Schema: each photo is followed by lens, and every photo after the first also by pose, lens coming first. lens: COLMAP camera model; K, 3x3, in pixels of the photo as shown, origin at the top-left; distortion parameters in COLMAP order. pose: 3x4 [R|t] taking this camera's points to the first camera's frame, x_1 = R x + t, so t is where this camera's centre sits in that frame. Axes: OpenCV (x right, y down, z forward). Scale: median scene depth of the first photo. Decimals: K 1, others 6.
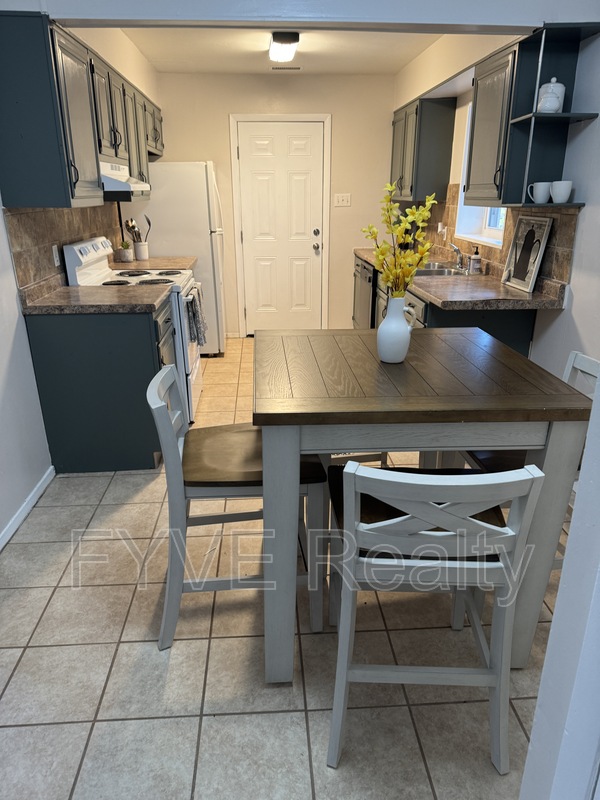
lens RADIAL K [[559.5, 0, 300.0], [0, 559.5, 403.6], [0, 0, 1]] dist [0.082961, -0.114264]
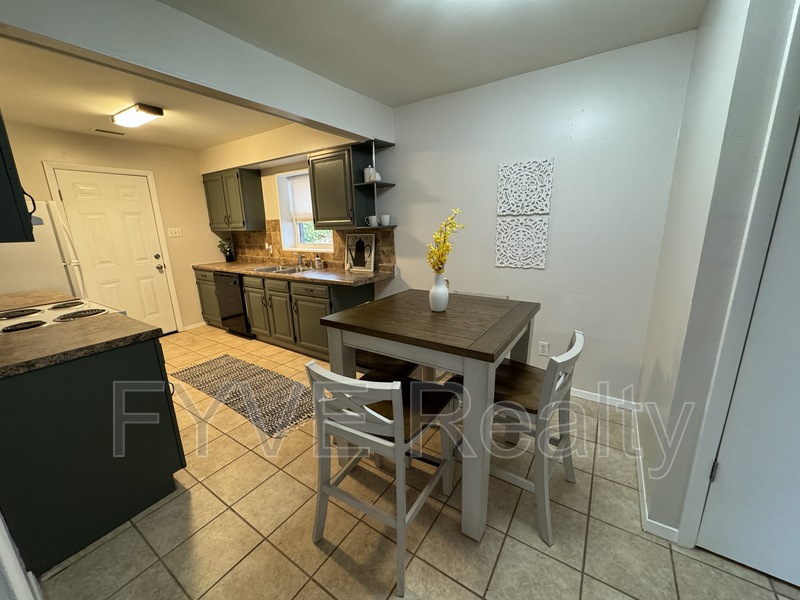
lens RADIAL K [[317.1, 0, 398.0], [0, 317.1, 299.1], [0, 0, 1]] dist [-0.000404, -0.000502]
pose [[0.609701, -0.198179, 0.767456, -0.352759], [0.301270, 0.953514, 0.006882, -0.084040], [-0.733144, 0.227016, 0.641064, 0.256601]]
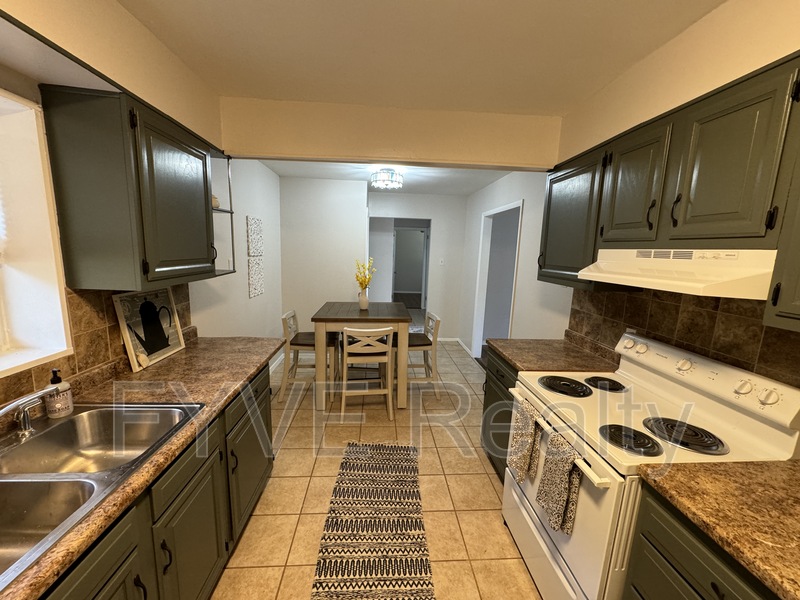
lens RADIAL K [[317.1, 0, 398.0], [0, 317.1, 299.1], [0, 0, 1]] dist [-0.000404, -0.000502]
pose [[-0.999453, -0.032591, -0.005610, -0.012453], [-0.031107, 0.868934, 0.493950, -0.562133], [-0.011224, 0.493855, -0.869472, 1.392029]]
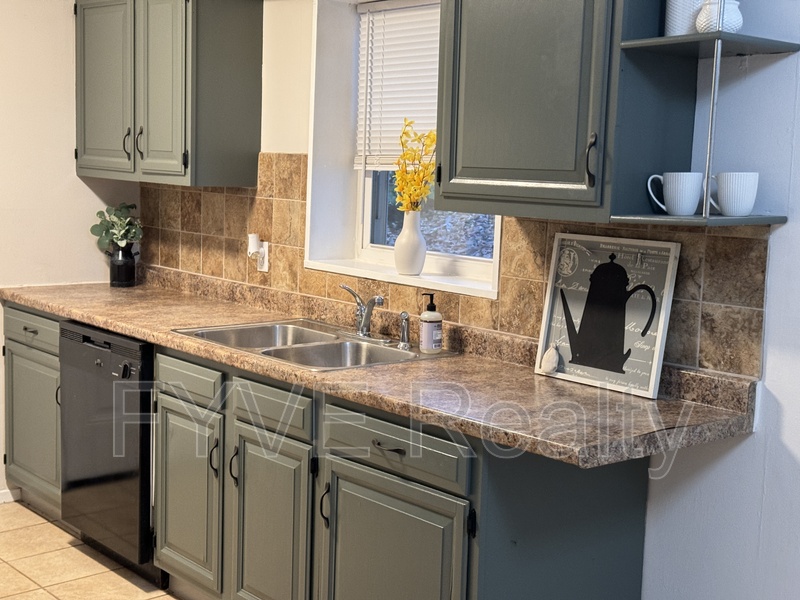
lens RADIAL K [[1113.6, 0, 399.1], [0, 1113.6, 301.3], [0, 0, 1]] dist [0.130611, -0.015648]
pose [[0.790845, -0.050847, 0.609901, -0.279337], [0.182748, 0.970698, -0.156039, -0.157140], [-0.584096, 0.234861, 0.776964, 0.375359]]
